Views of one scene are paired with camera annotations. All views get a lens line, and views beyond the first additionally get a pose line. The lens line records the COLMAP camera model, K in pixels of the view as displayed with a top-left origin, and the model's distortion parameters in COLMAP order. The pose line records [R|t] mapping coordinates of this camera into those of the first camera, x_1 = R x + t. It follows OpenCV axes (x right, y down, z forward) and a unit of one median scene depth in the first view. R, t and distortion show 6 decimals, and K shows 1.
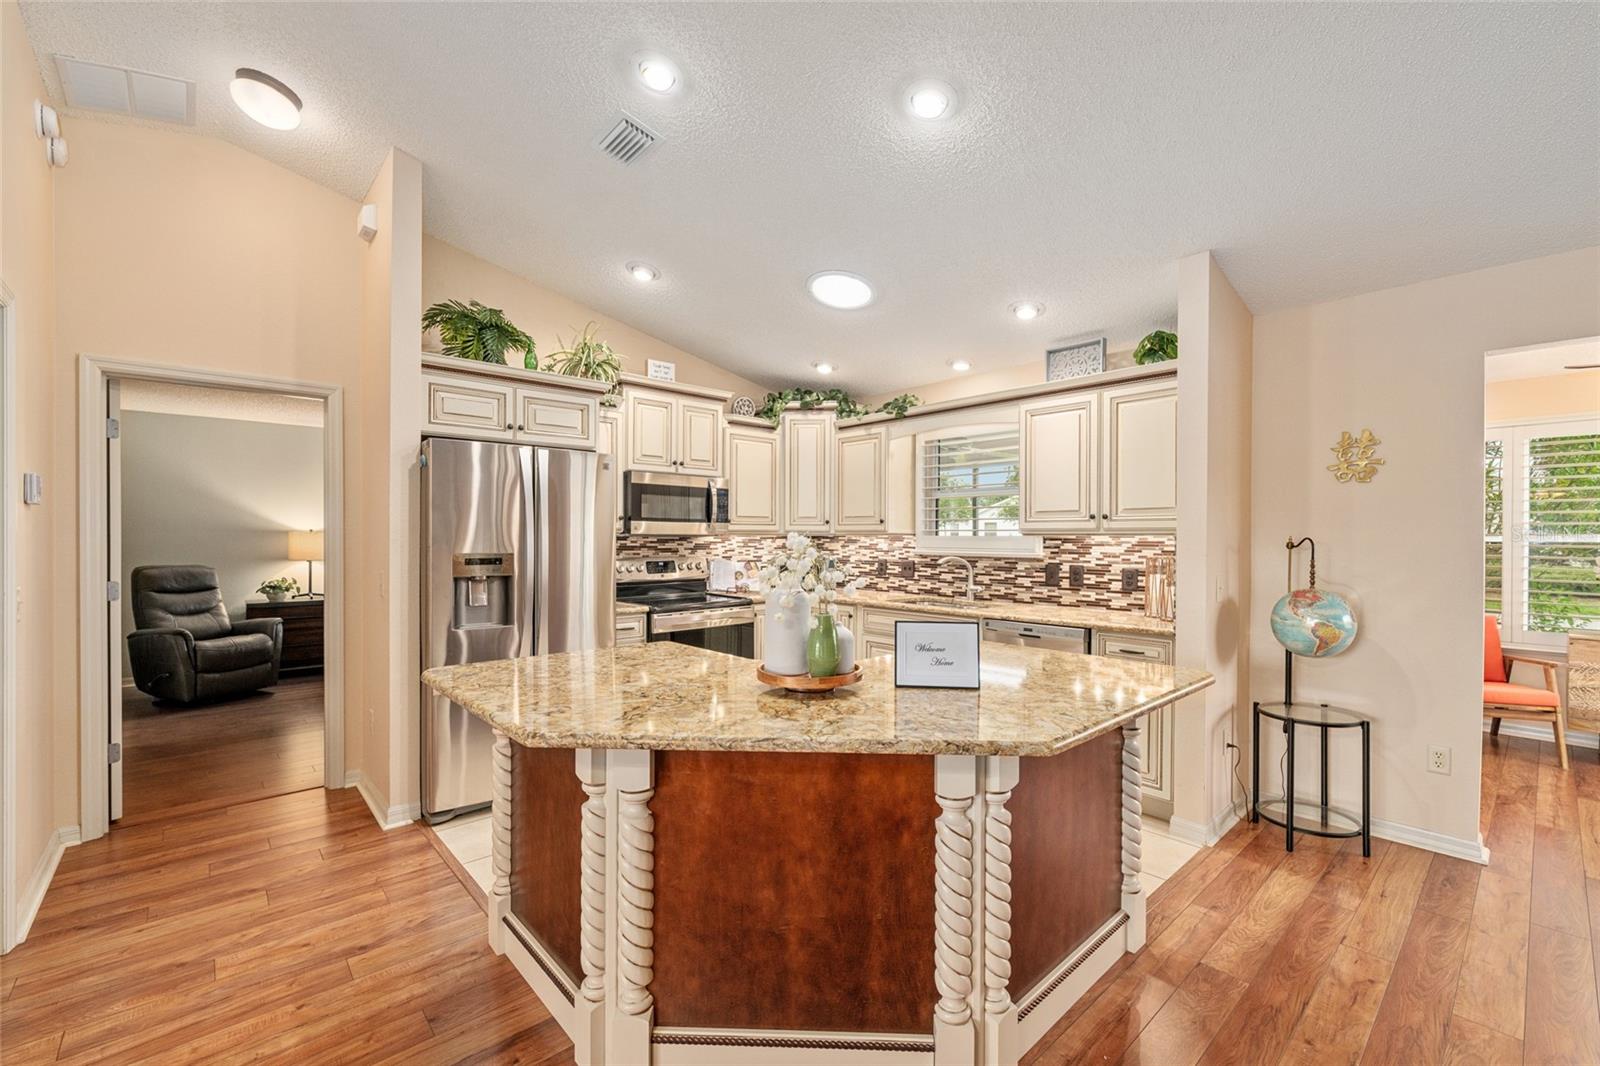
lens RADIAL K [[641.2, 0, 777.4], [0, 641.2, 545.7], [0, 0, 1]] dist [0.002059, -0.000200]
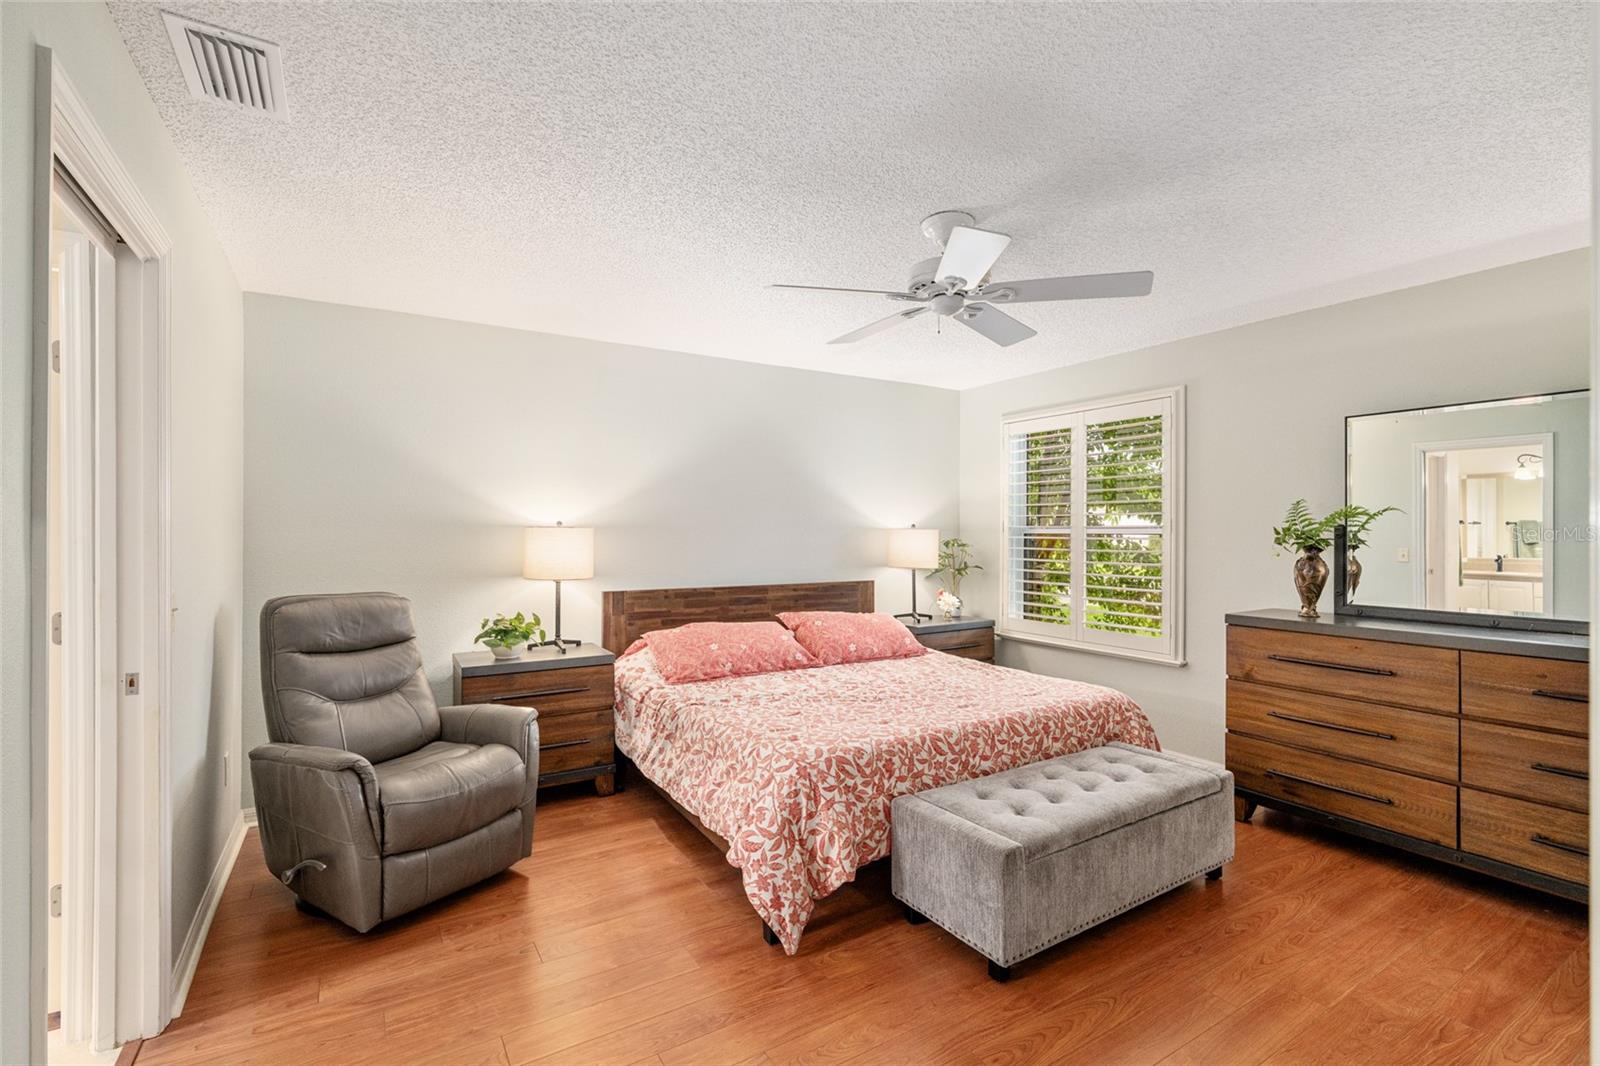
lens RADIAL K [[711.4, 0, 799.2], [0, 711.4, 529.0], [0, 0, 1]] dist [0.000947, 0.000338]
pose [[0.985032, -0.005633, -0.172282, -0.492290], [0.003149, 0.999887, -0.014690, -0.010486], [0.172345, 0.013927, 0.984938, 0.518386]]
